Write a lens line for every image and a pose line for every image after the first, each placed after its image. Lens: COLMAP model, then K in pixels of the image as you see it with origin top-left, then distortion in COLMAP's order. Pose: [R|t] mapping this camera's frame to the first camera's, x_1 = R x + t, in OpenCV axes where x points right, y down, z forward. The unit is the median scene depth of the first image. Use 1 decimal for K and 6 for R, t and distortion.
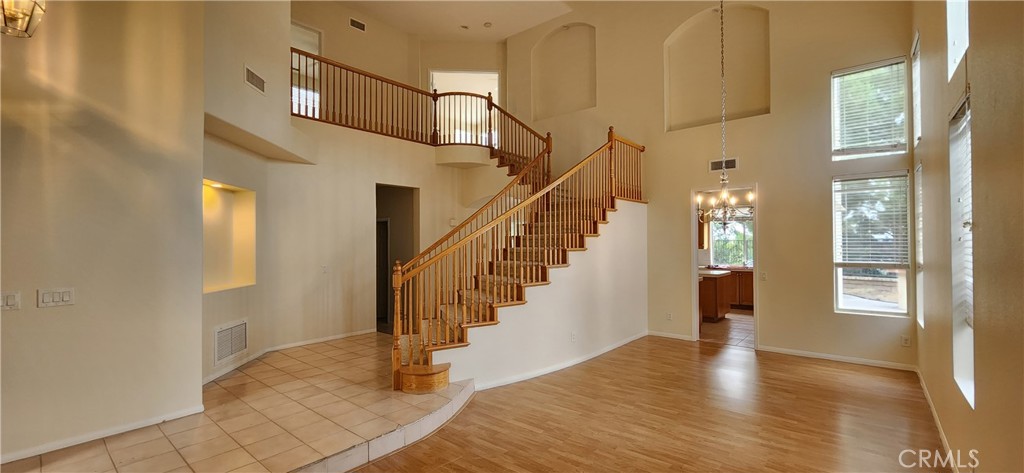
lens RADIAL K [[417.4, 0, 514.5], [0, 417.4, 237.5], [0, 0, 1]] dist [-0.001695, -0.000486]
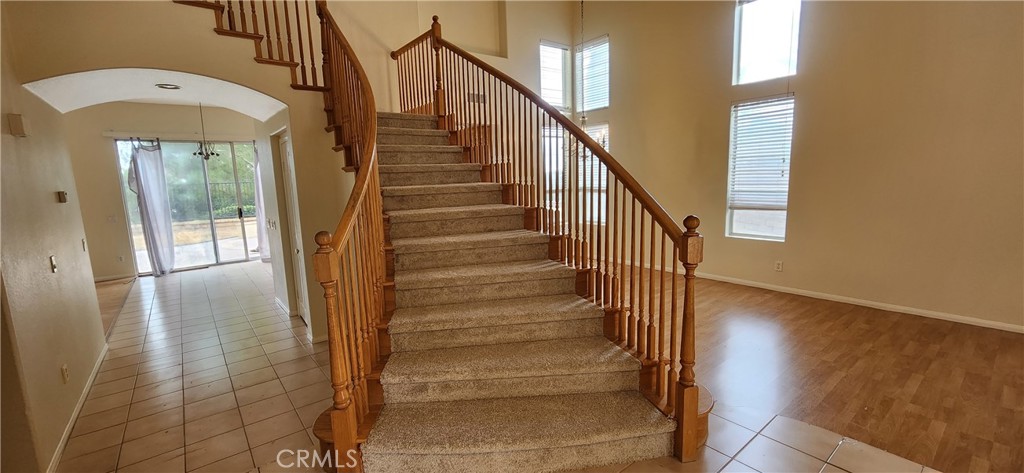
lens RADIAL K [[417.4, 0, 514.5], [0, 417.4, 237.5], [0, 0, 1]] dist [-0.001695, -0.000486]
pose [[0.197113, -0.144272, 0.969707, -0.629334], [0.017663, 0.989475, 0.143622, 0.017266], [-0.980222, -0.011182, 0.197586, 0.898696]]
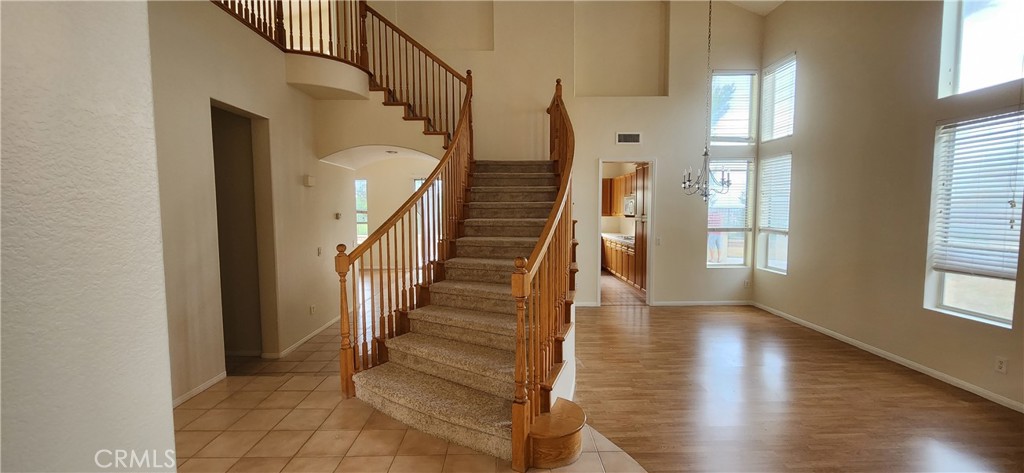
lens RADIAL K [[417.4, 0, 514.5], [0, 417.4, 237.5], [0, 0, 1]] dist [-0.001695, -0.000486]
pose [[0.756689, -0.041586, 0.652451, -0.529034], [-0.009847, 0.997137, 0.074976, 0.000215], [-0.653701, -0.063158, 0.754113, 0.476914]]
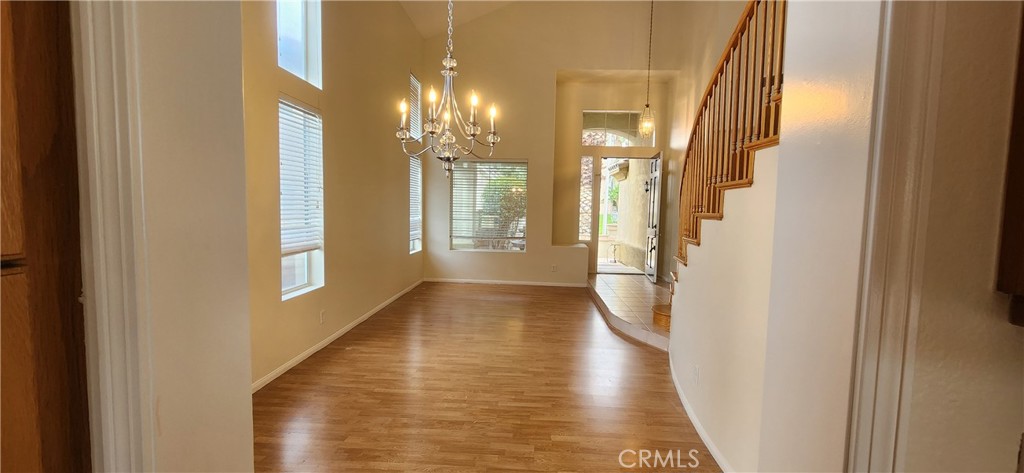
lens RADIAL K [[418.4, 0, 513.9], [0, 418.4, 238.8], [0, 0, 1]] dist [-0.001638, -0.000286]
pose [[-0.795095, 0.031858, -0.605648, 0.704717], [-0.011089, 0.997689, 0.067038, 0.028514], [0.606384, 0.060017, -0.792904, 1.364624]]
